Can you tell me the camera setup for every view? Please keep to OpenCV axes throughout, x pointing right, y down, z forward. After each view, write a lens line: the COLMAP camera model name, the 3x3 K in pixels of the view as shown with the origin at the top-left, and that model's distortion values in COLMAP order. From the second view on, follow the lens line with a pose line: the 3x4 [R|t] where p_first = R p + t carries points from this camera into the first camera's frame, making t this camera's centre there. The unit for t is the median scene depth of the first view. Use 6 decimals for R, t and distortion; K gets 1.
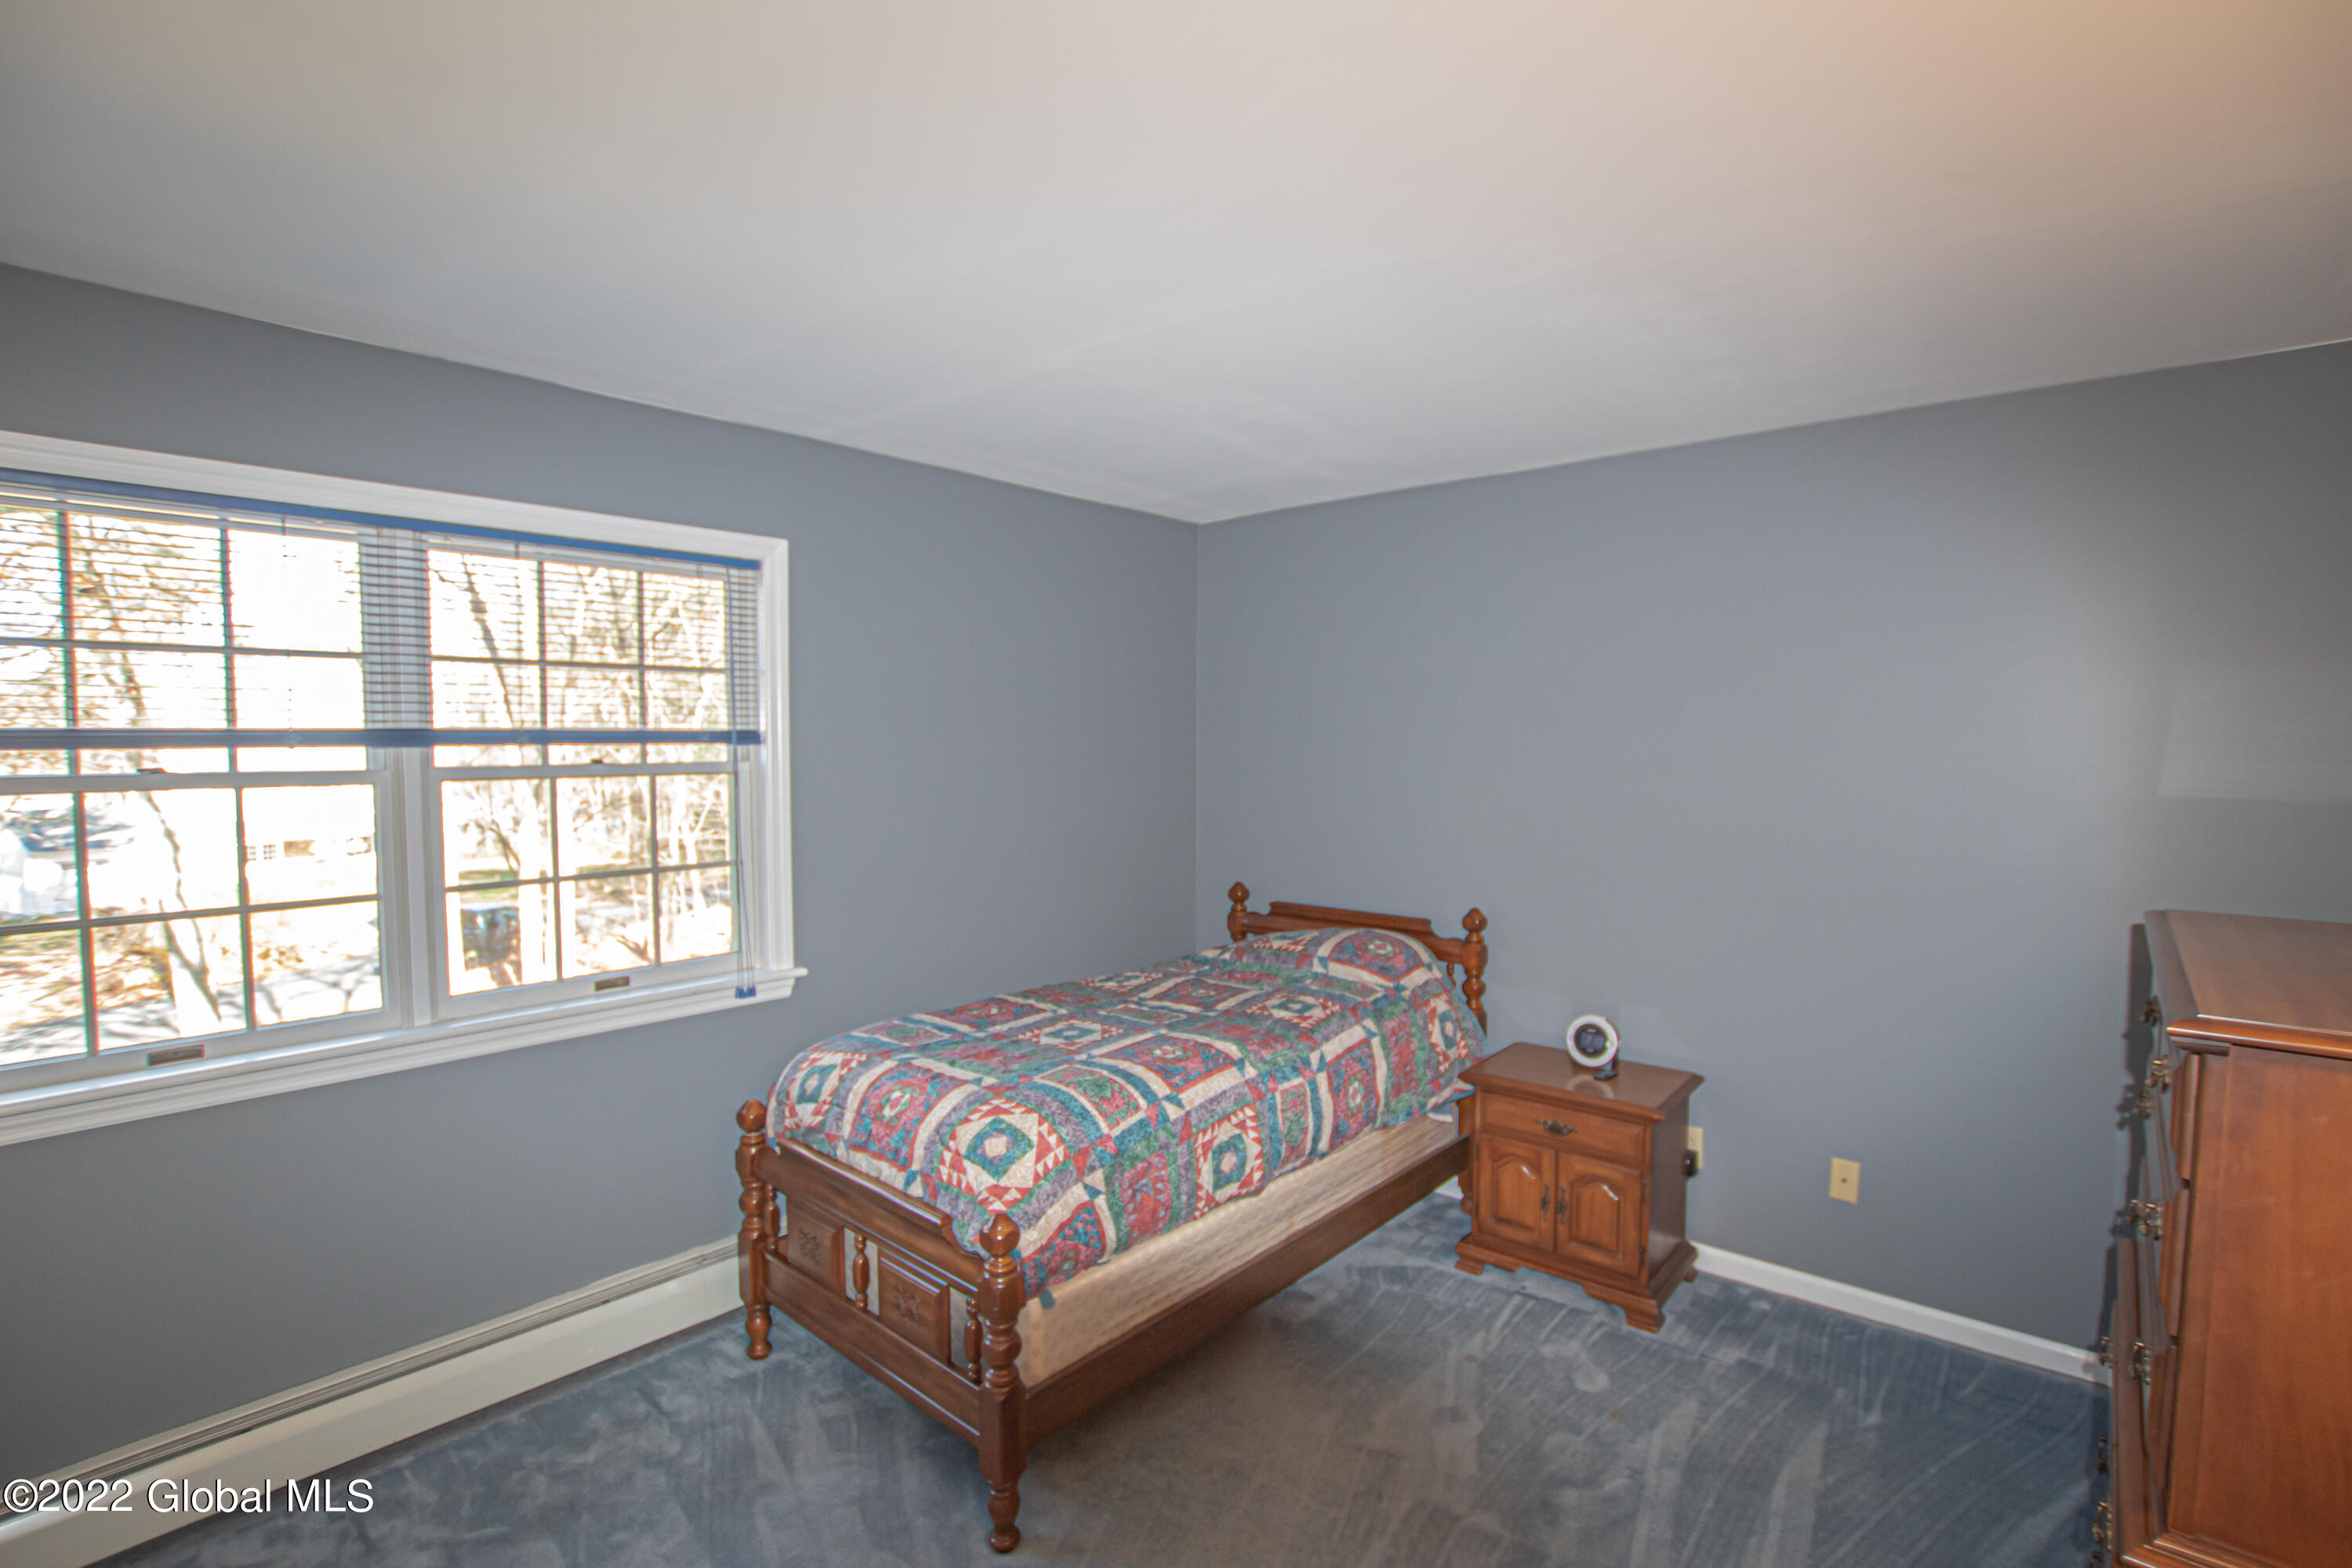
lens RADIAL K [[1090.4, 0, 1176.0], [0, 1090.4, 792.0], [0, 0, 1]] dist [-0.027432, 0.001383]
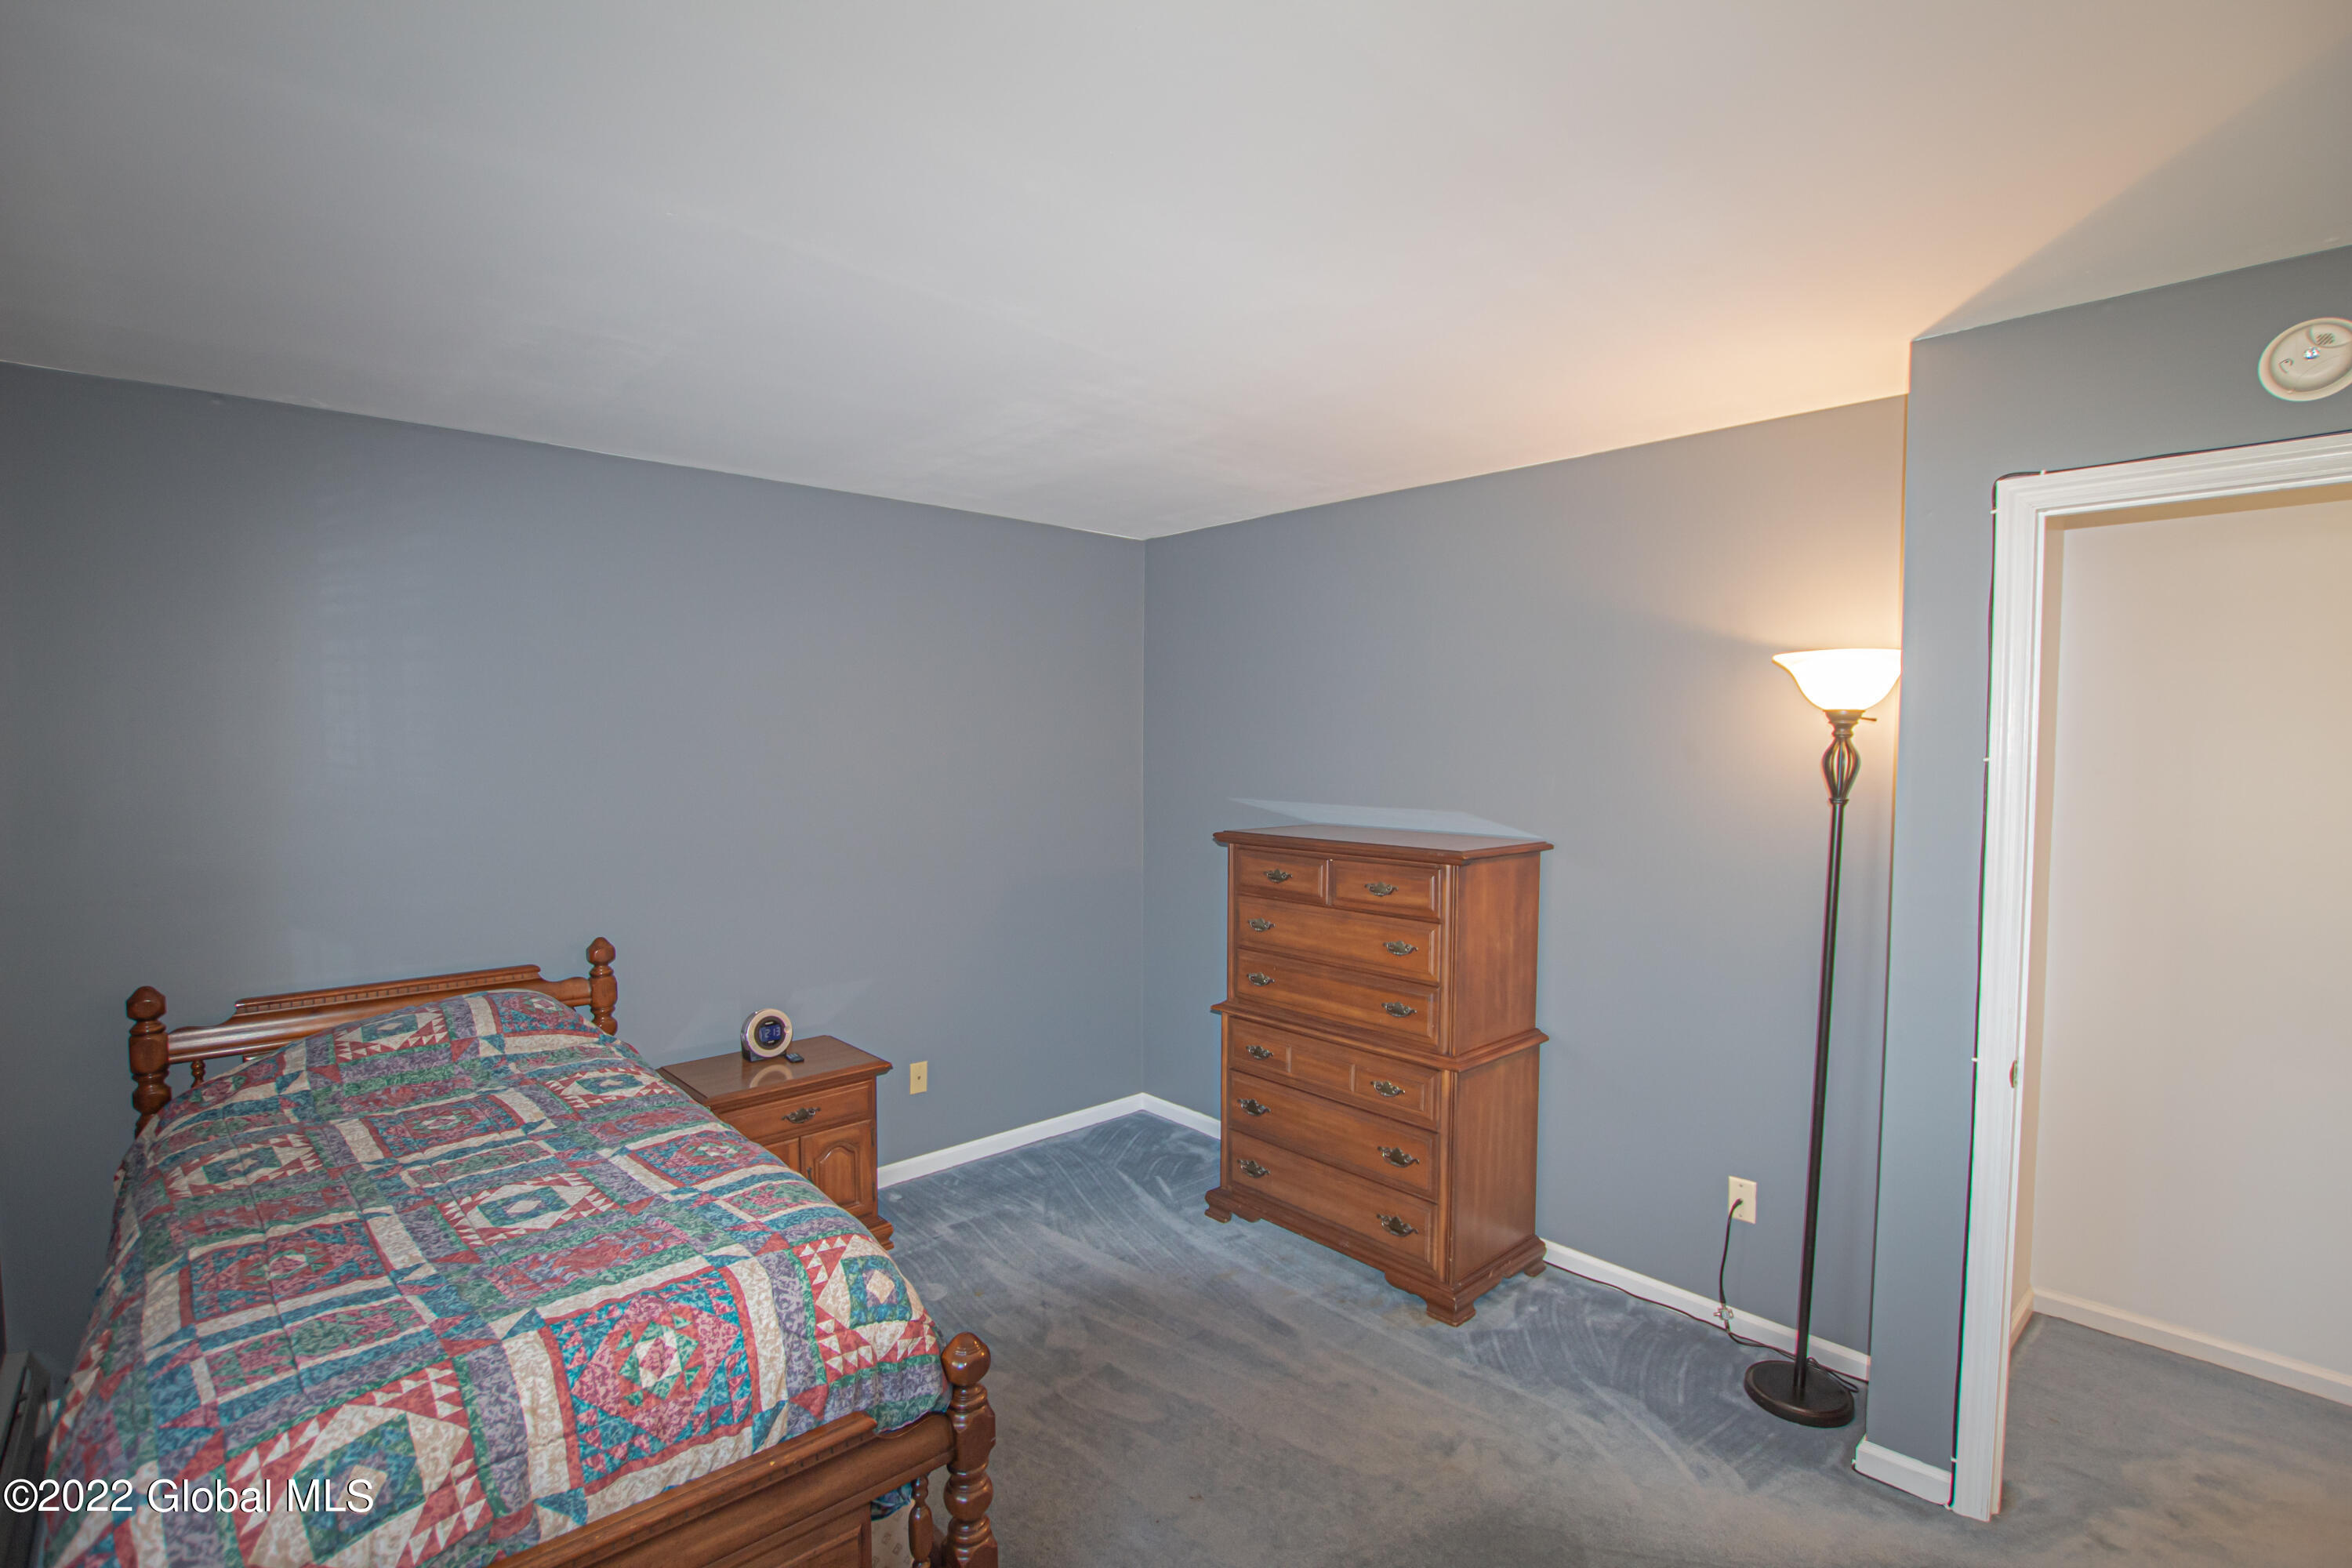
lens RADIAL K [[1090.4, 0, 1176.0], [0, 1090.4, 792.0], [0, 0, 1]] dist [-0.027432, 0.001383]
pose [[0.106707, -0.045444, 0.993251, -0.671268], [0.051422, 0.997870, 0.040131, -0.028143], [-0.992960, 0.046793, 0.108817, 0.533767]]
